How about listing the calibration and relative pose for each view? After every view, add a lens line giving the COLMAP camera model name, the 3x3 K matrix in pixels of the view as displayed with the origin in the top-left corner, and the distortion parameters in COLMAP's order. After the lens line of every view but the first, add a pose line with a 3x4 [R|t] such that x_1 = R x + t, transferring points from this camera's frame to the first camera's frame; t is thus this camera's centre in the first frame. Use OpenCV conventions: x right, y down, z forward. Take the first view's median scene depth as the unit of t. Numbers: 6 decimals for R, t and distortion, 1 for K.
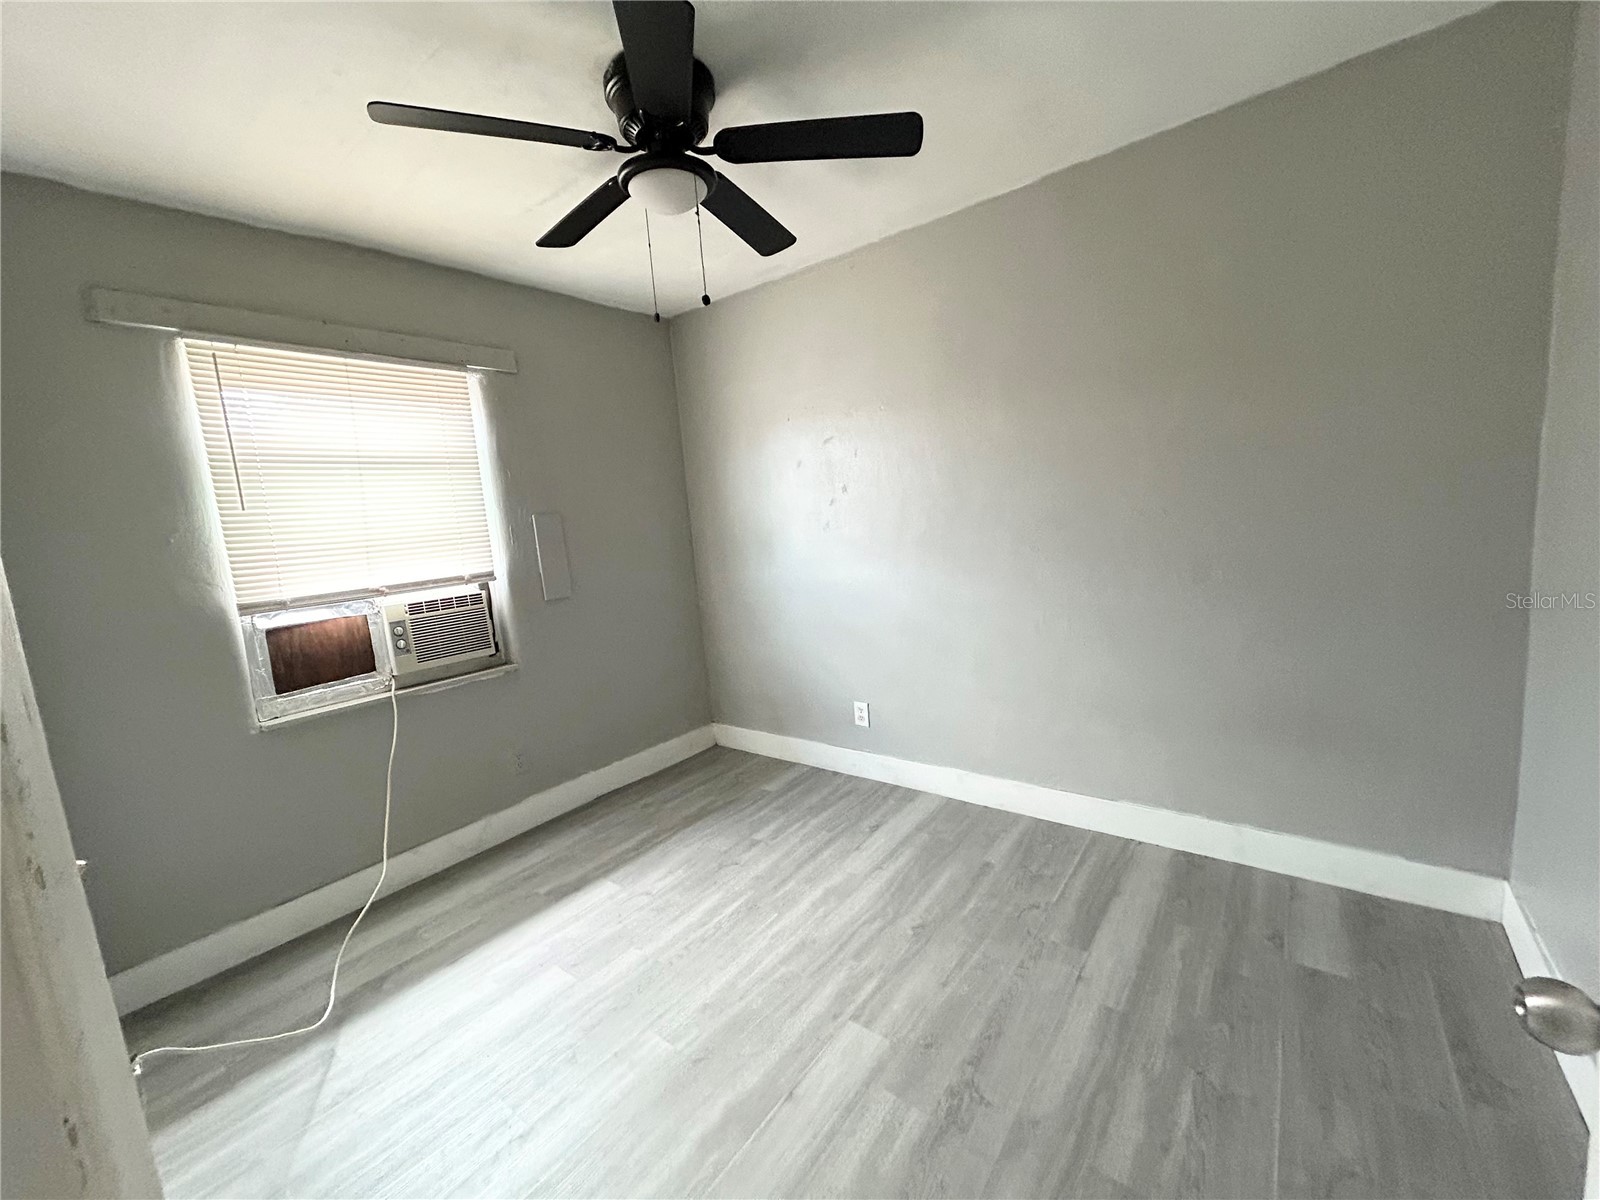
lens RADIAL K [[650.1, 0, 804.5], [0, 650.1, 596.1], [0, 0, 1]] dist [0.002578, -0.000353]
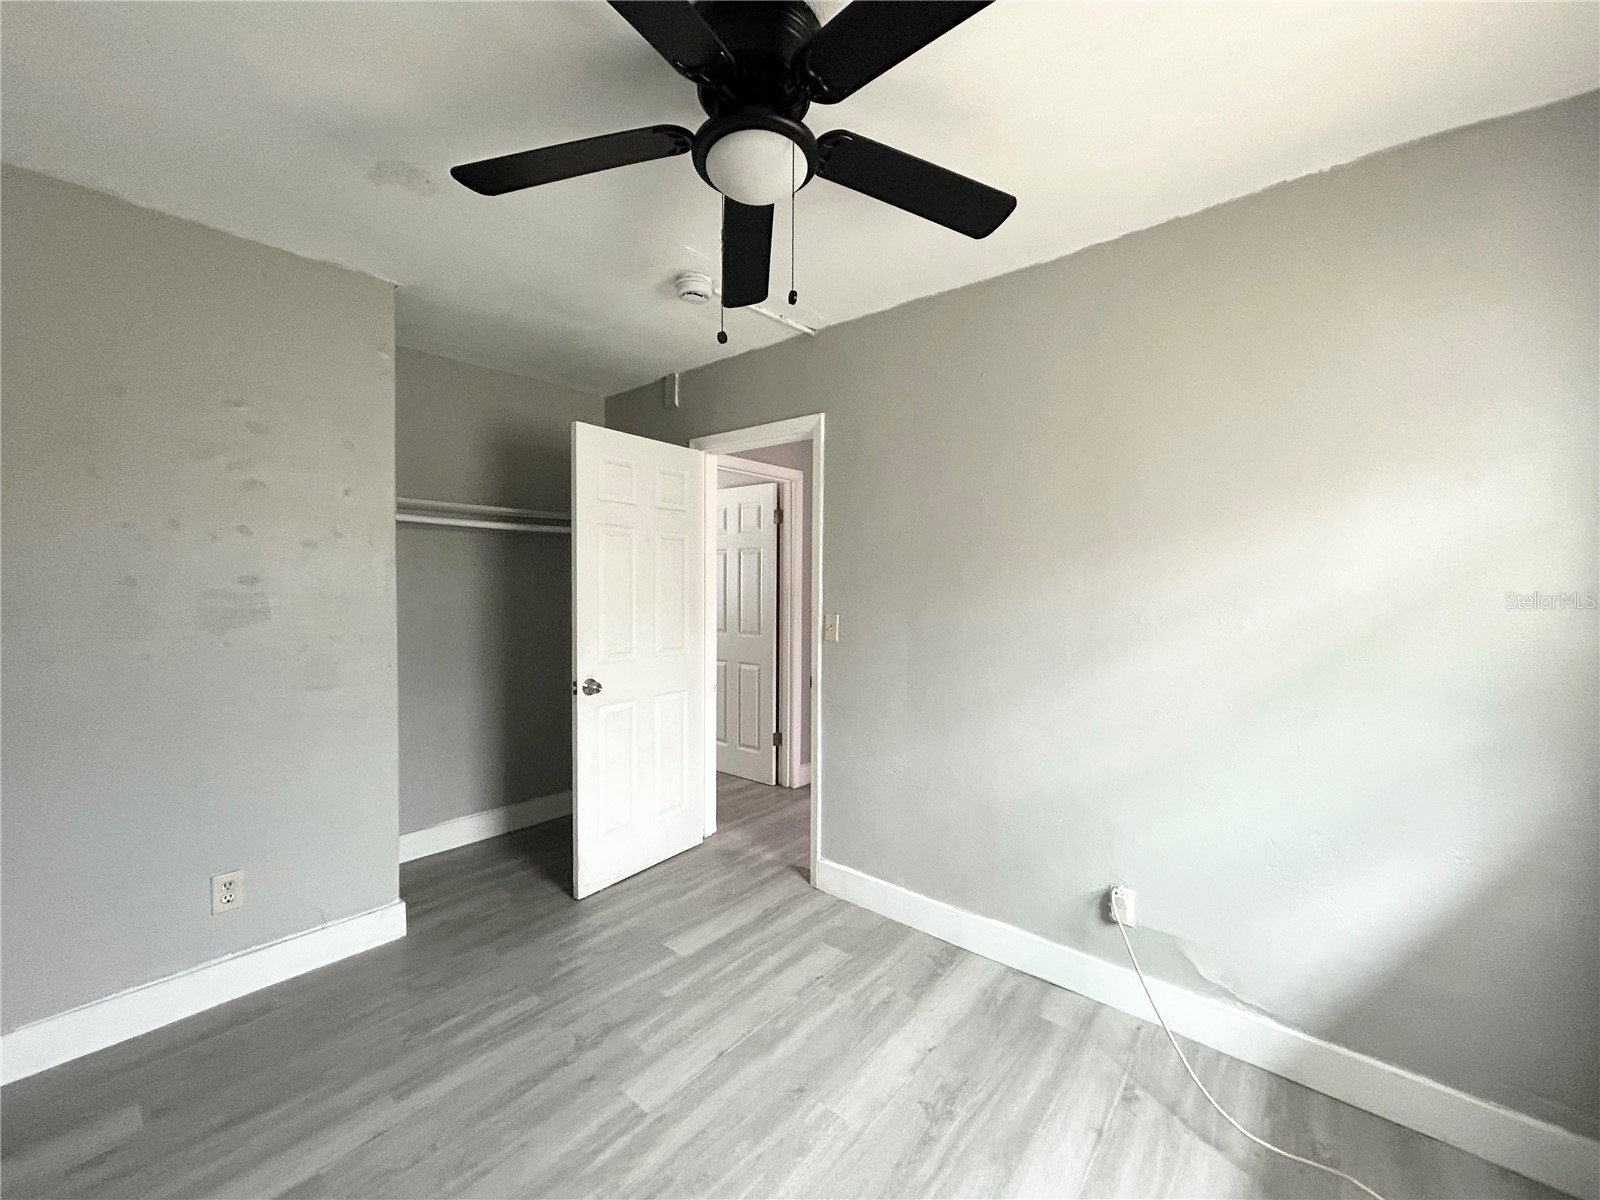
lens RADIAL K [[650.1, 0, 808.9], [0, 650.1, 593.5], [0, 0, 1]] dist [0.002578, -0.000353]
pose [[-0.996718, 0.074260, 0.032220, -0.256480], [0.078257, 0.985750, 0.148905, -0.237521], [-0.020703, 0.150937, -0.988326, 1.818172]]
